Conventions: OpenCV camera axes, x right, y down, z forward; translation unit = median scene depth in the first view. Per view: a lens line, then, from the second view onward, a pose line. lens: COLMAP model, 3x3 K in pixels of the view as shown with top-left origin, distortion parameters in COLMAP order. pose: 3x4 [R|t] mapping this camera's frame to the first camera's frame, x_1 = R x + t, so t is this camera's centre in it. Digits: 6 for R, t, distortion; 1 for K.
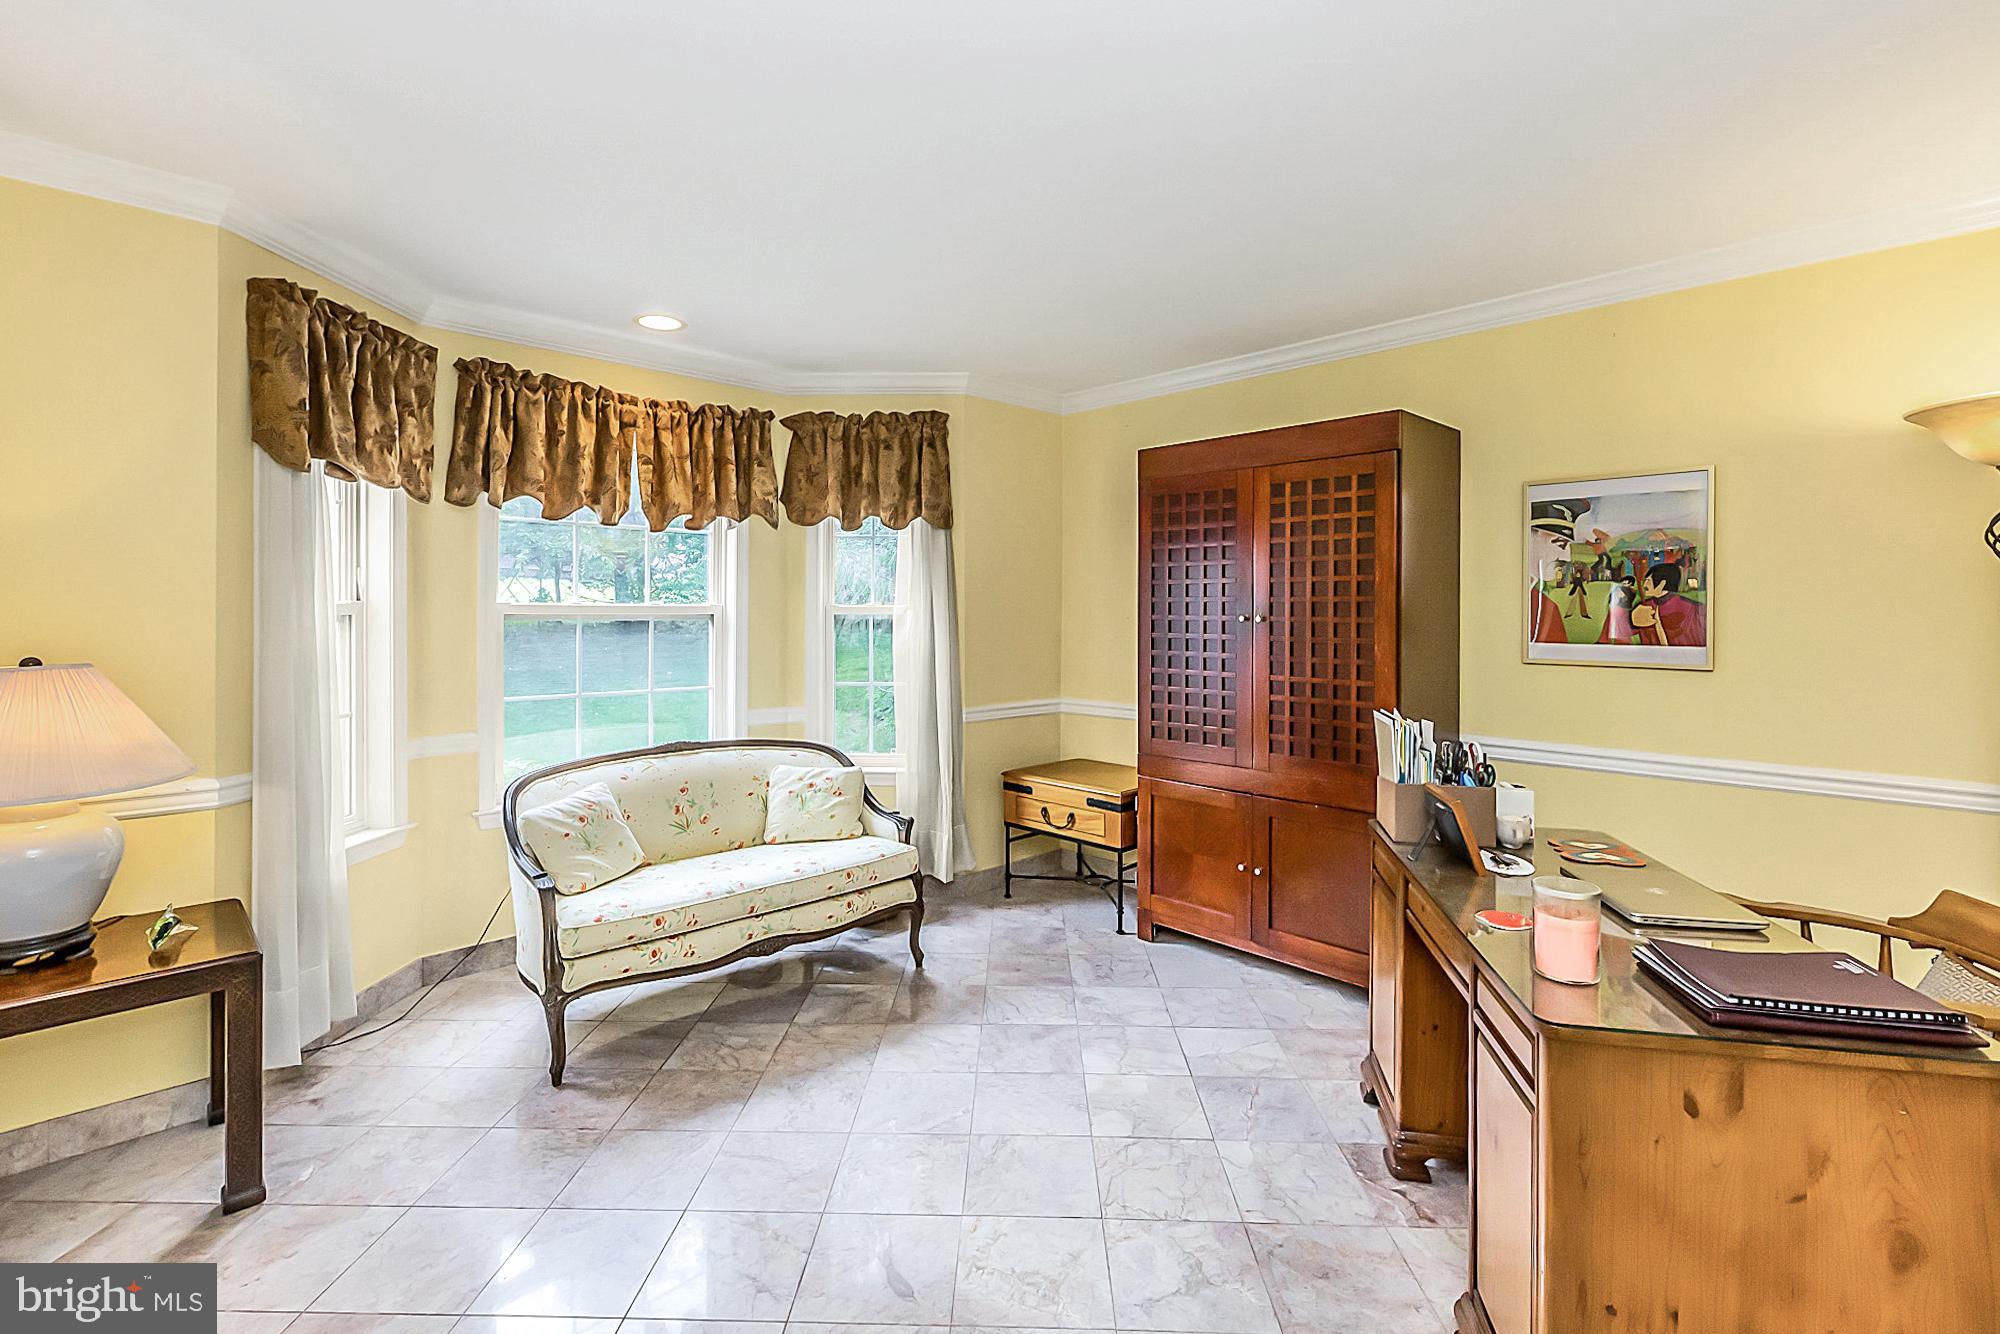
lens RADIAL K [[911.3, 0, 989.6], [0, 911.3, 614.3], [0, 0, 1]] dist [0.001874, -0.000983]
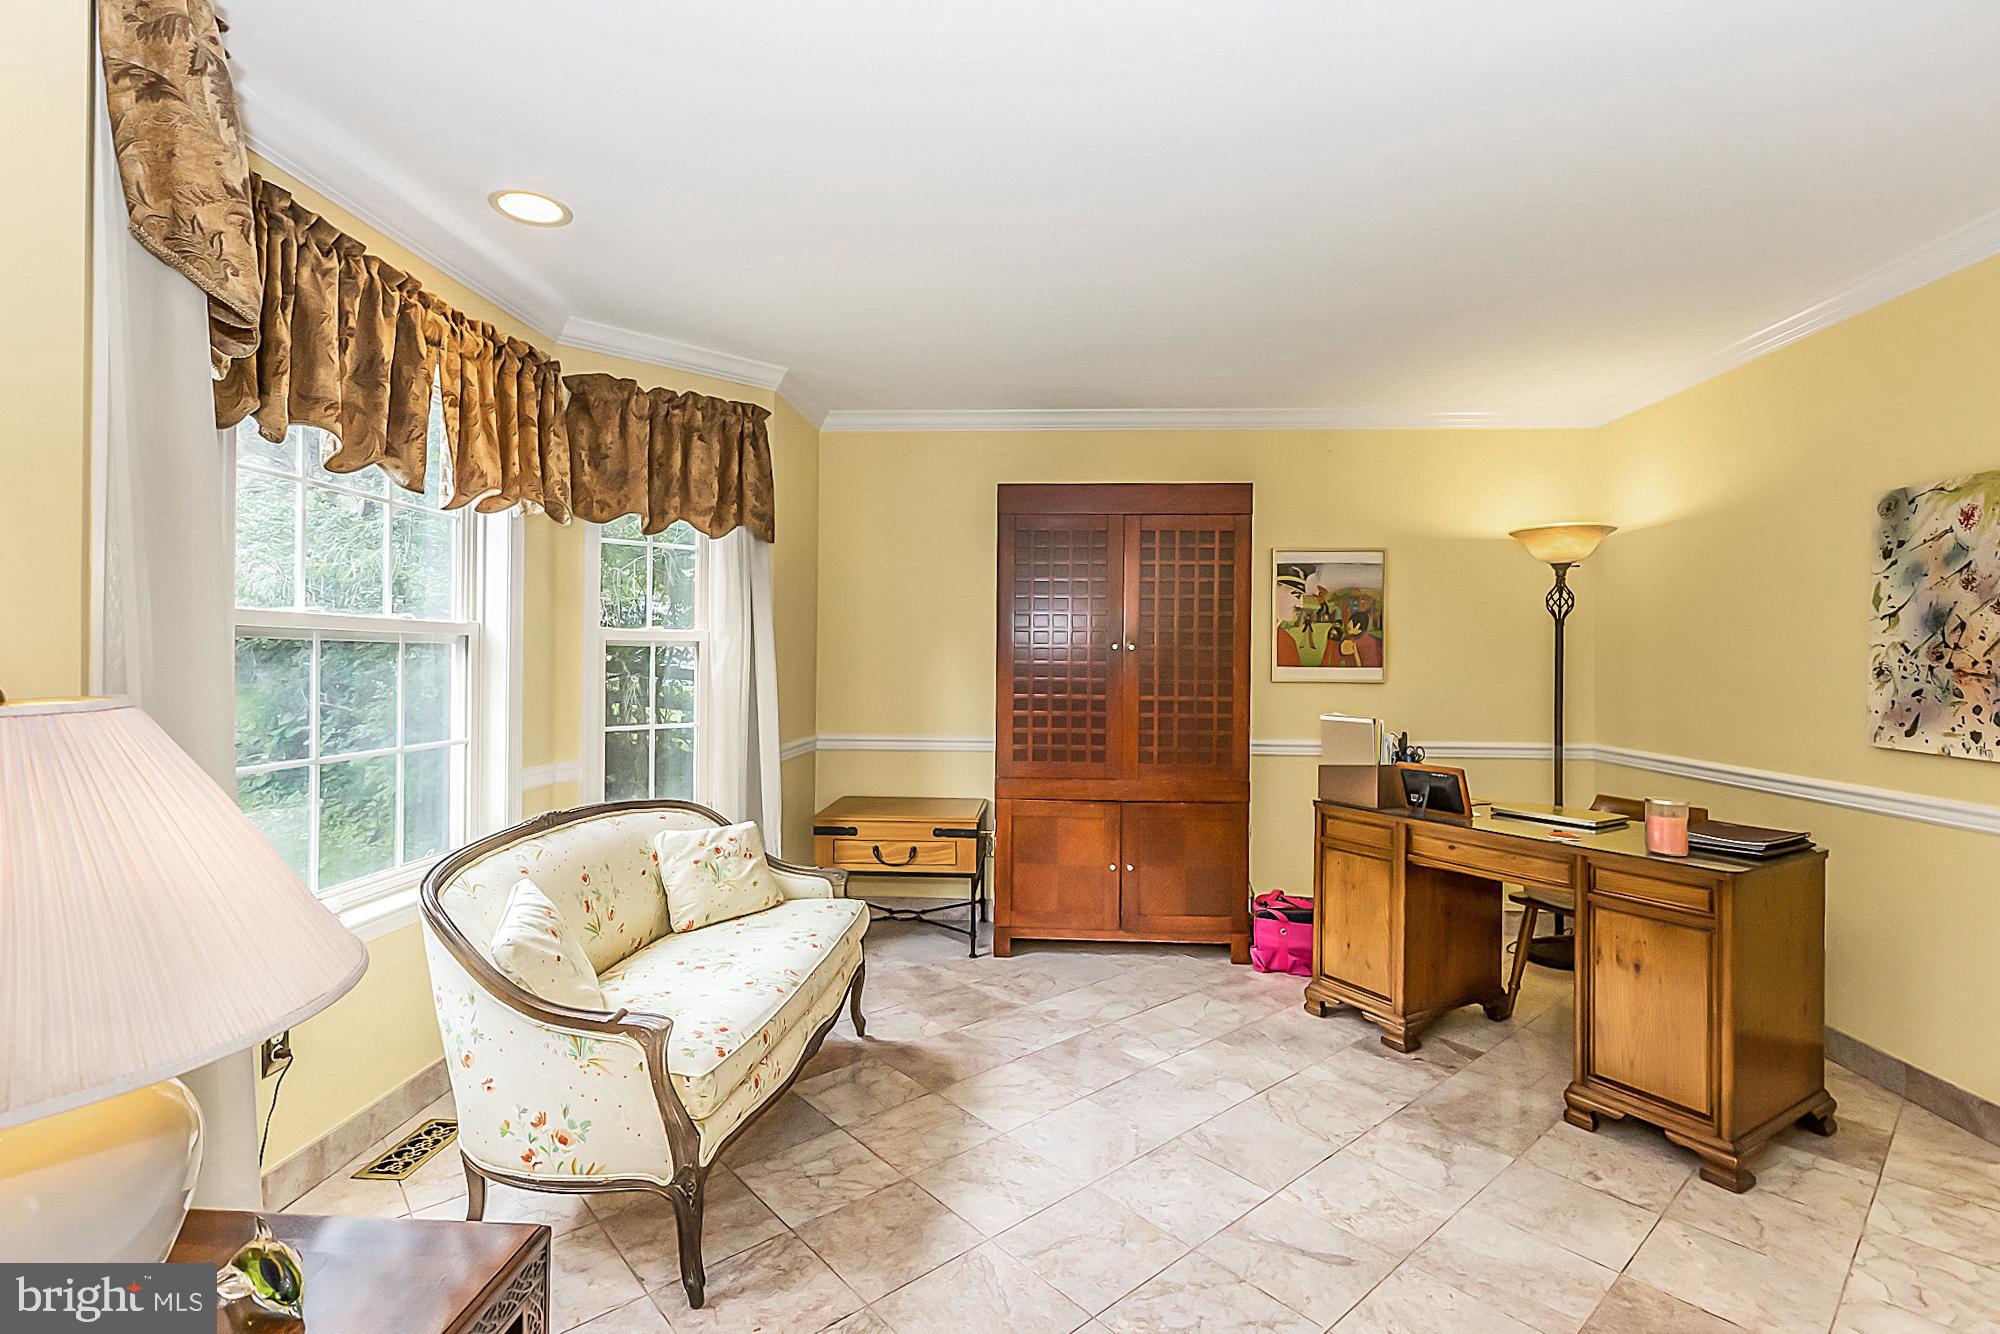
lens RADIAL K [[911.3, 0, 1013.1], [0, 911.3, 660.0], [0, 0, 1]] dist [0.001874, -0.000983]
pose [[0.734773, 0.003679, 0.678303, -0.570574], [-0.003021, 0.999993, -0.002150, 0.023390], [-0.678306, -0.000469, 0.734779, 0.248990]]
